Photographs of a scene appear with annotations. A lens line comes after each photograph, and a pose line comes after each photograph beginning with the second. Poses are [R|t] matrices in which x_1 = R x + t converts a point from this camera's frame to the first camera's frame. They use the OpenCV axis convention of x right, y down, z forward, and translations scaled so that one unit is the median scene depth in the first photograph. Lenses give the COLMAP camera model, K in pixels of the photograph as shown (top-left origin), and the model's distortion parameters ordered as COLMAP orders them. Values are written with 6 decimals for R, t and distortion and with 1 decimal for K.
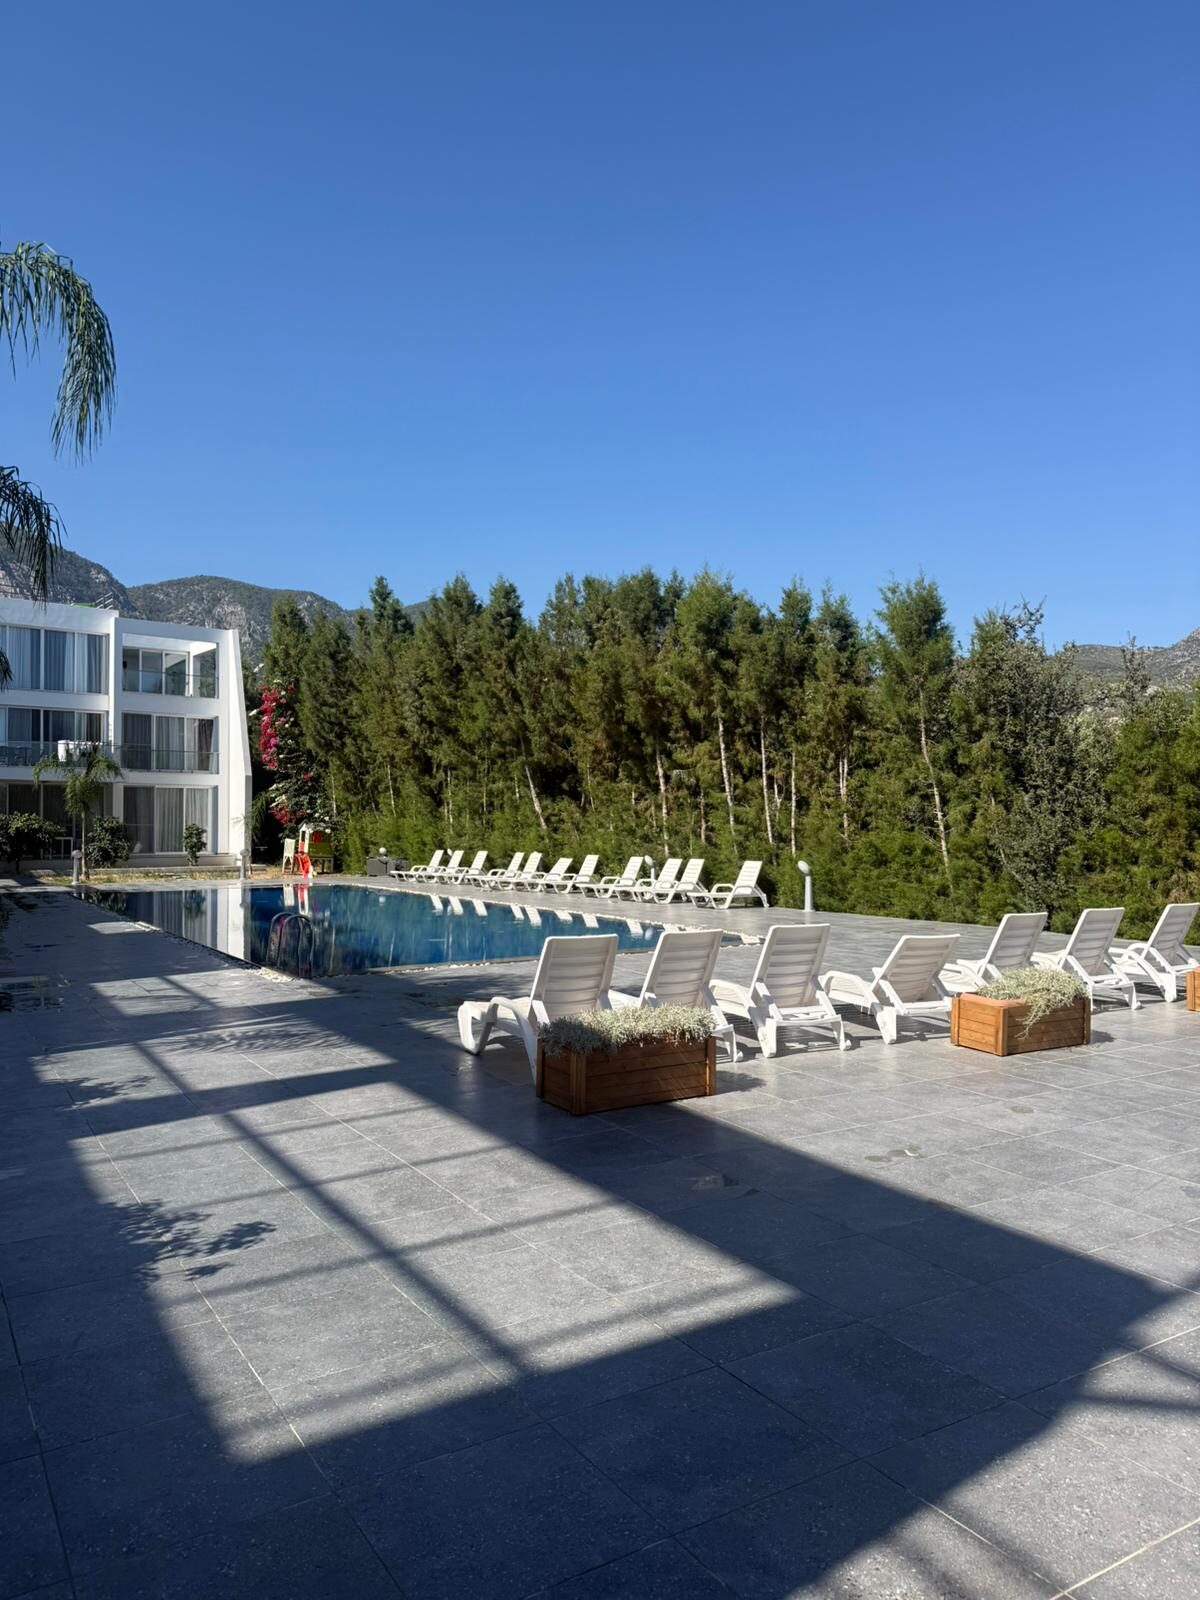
lens RADIAL K [[1068.5, 0, 606.5], [0, 1068.5, 797.9], [0, 0, 1]] dist [0.004002, -0.007262]
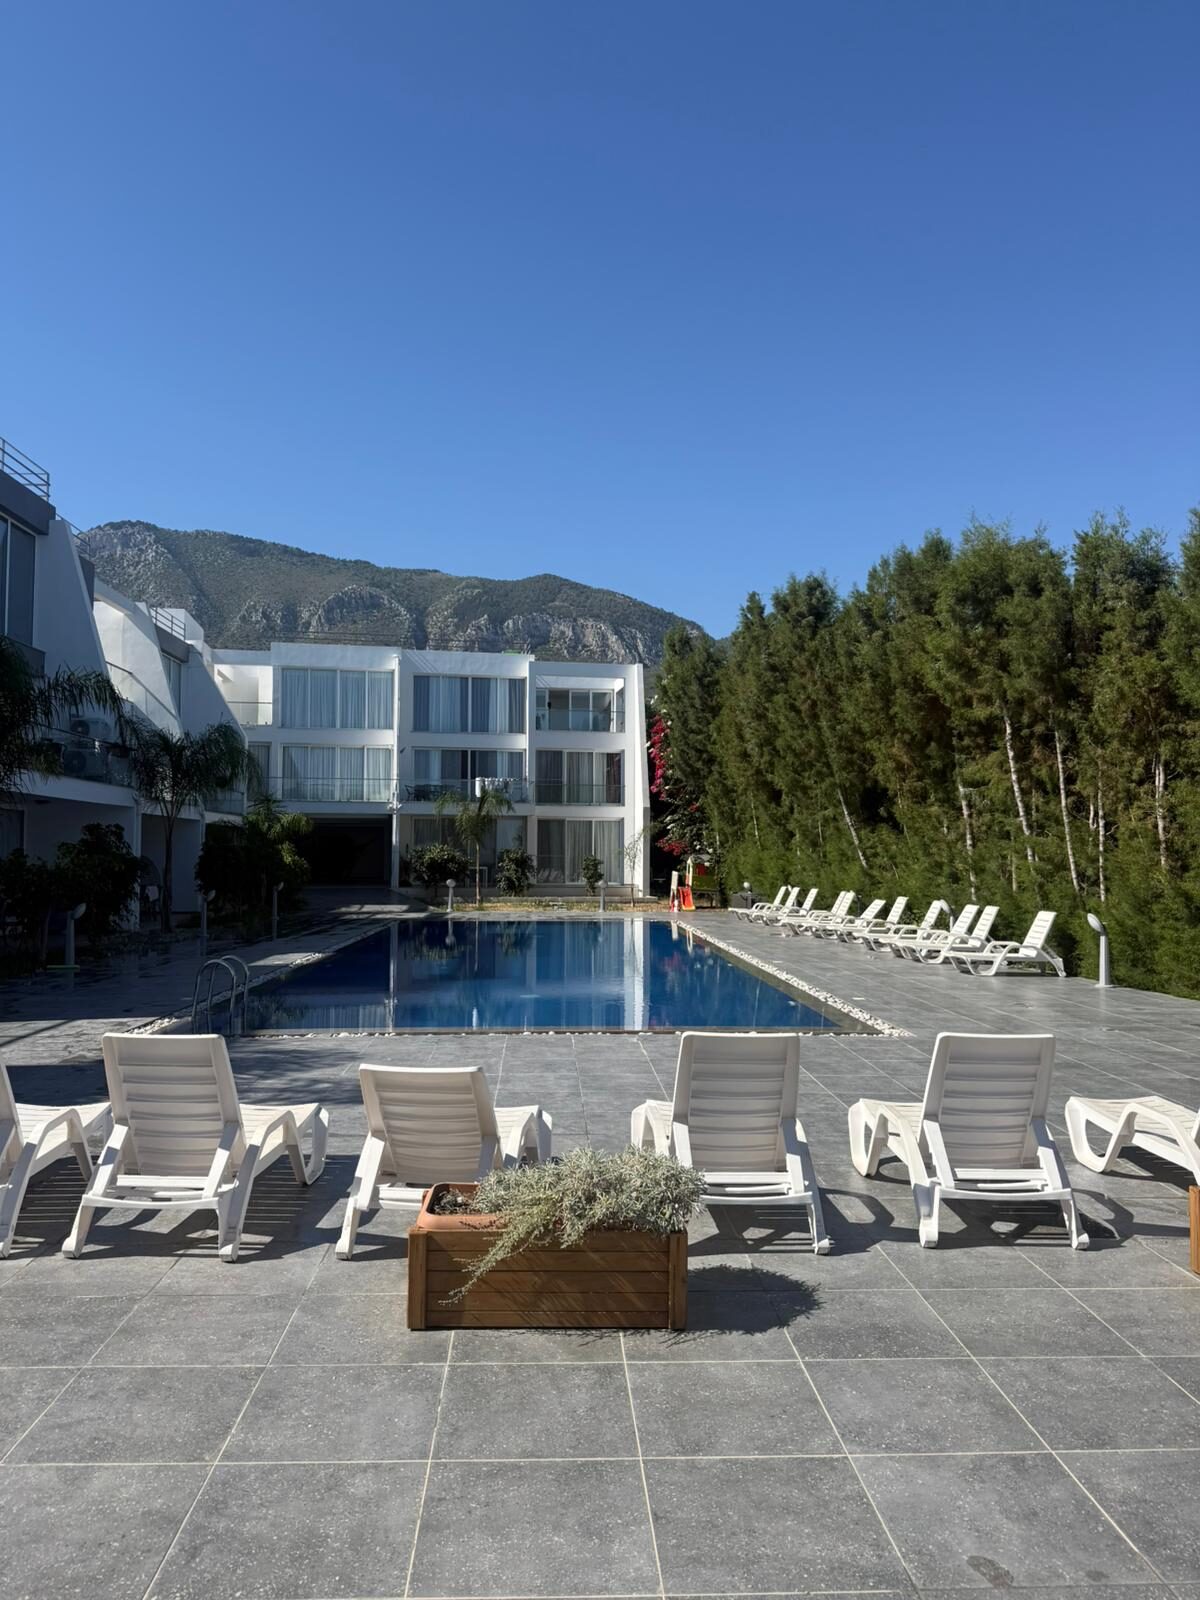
lens RADIAL K [[1068.5, 0, 598.3], [0, 1068.5, 805.8], [0, 0, 1]] dist [0.004002, -0.007262]
pose [[0.857915, -0.016663, -0.513521, 0.161796], [0.004152, 0.999666, -0.025500, 0.003337], [0.513774, 0.019744, 0.857698, 0.143551]]
